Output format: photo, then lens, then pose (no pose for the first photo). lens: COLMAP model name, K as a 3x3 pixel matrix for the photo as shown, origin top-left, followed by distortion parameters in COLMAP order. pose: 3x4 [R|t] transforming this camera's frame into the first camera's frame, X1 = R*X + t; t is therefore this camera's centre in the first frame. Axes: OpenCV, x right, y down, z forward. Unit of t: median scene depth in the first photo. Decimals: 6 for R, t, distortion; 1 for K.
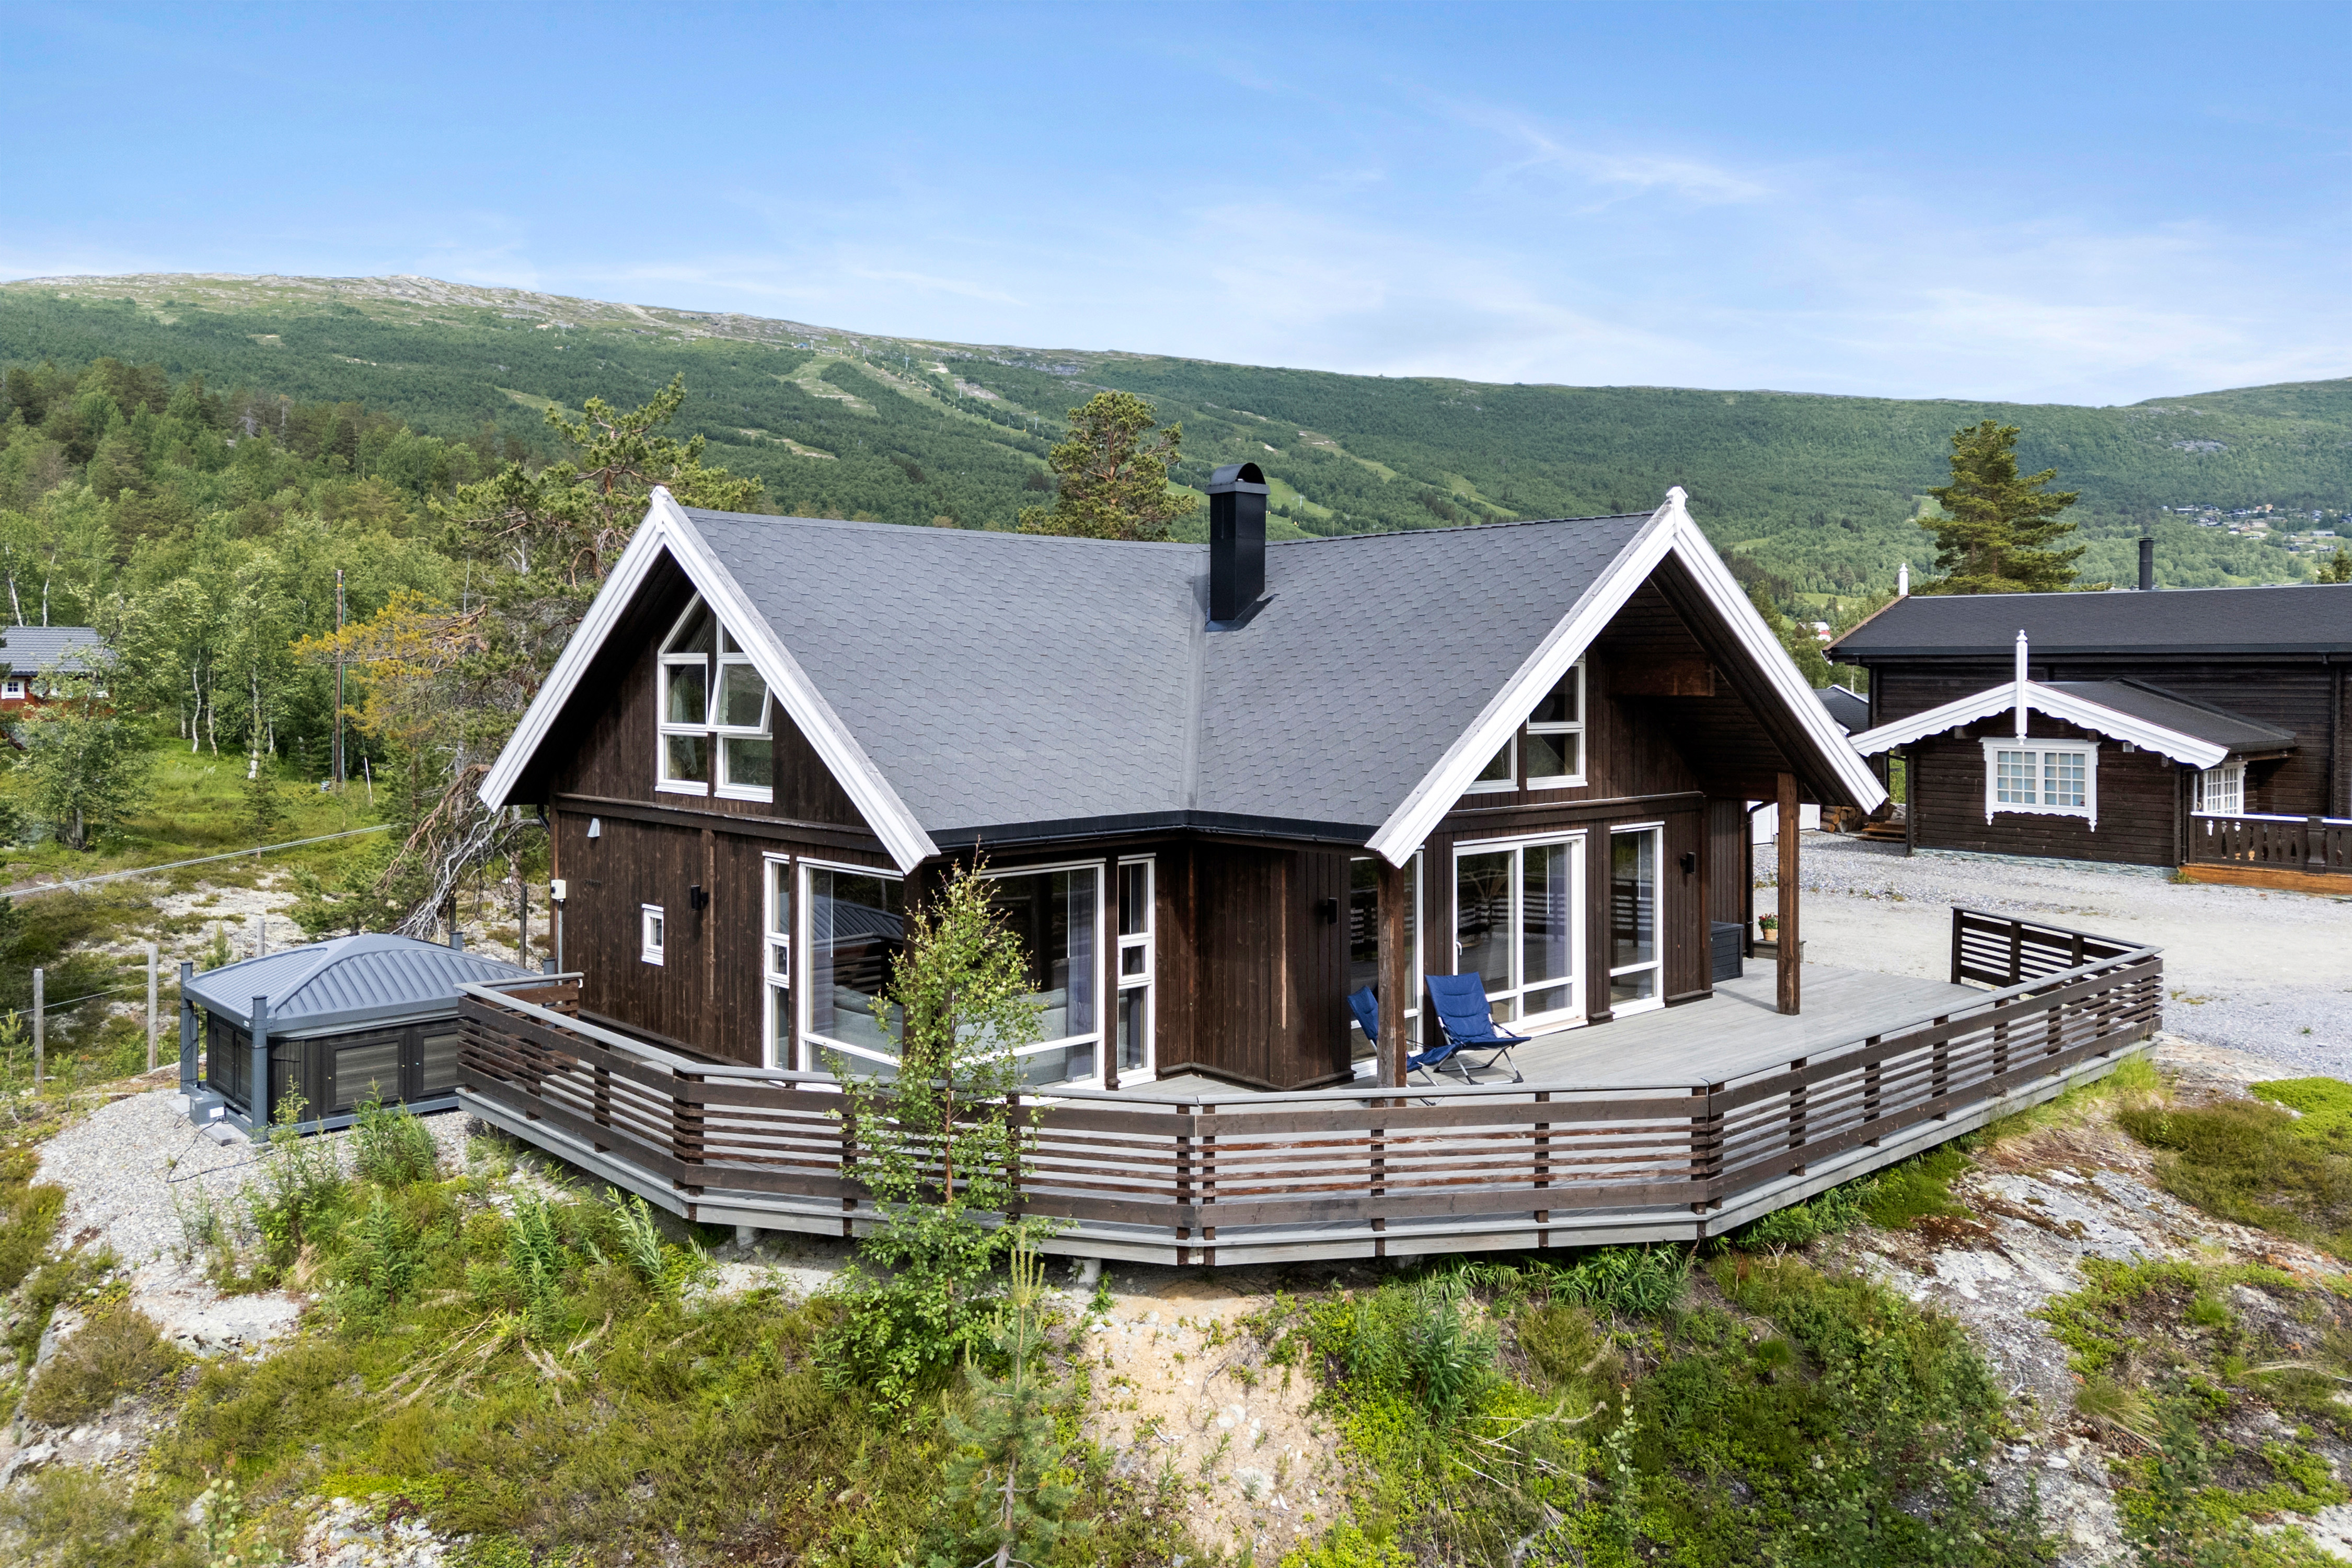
lens RADIAL K [[1745.7, 0, 1162.4], [0, 1745.7, 675.3], [0, 0, 1]] dist [0.078191, -0.072264]
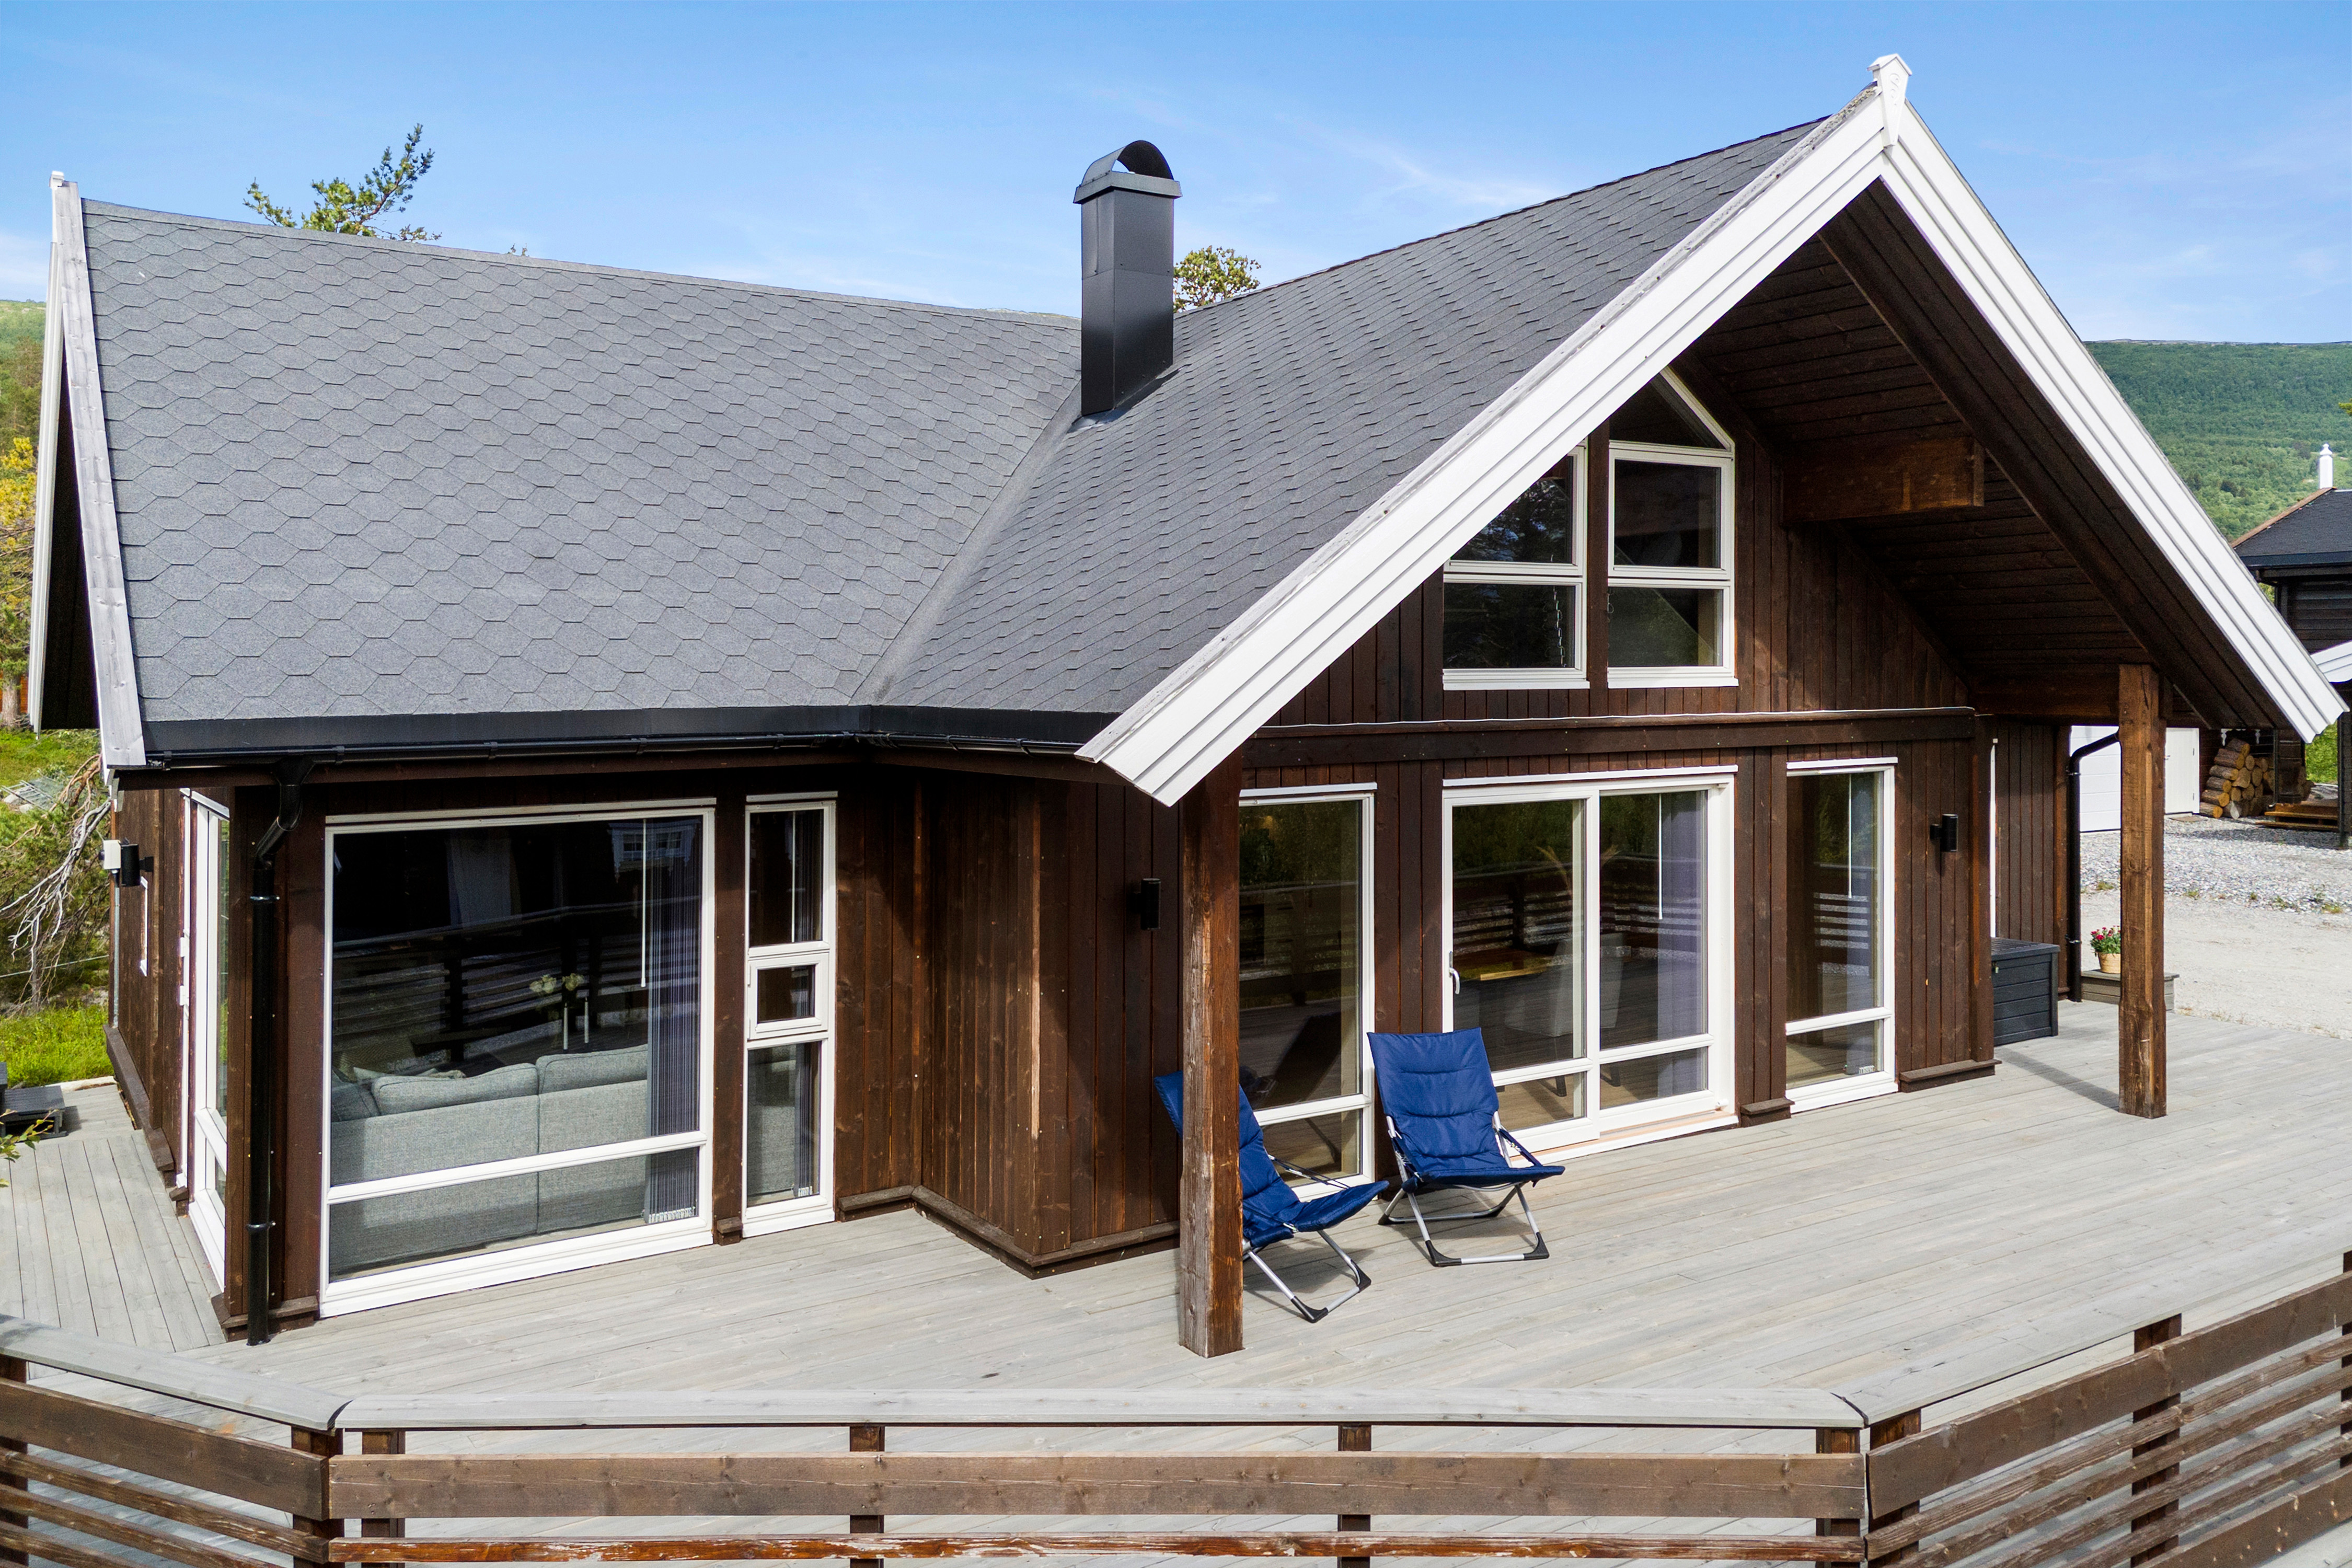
lens RADIAL K [[1792.3, 0, 1115.0], [0, 1792.3, 681.5], [0, 0, 1]] dist [0.034829, 0.004114]
pose [[0.983881, -0.005134, -0.178751, 0.144312], [0.006508, 0.999954, 0.007105, 0.053561], [0.178706, -0.008154, 0.983869, 0.394912]]
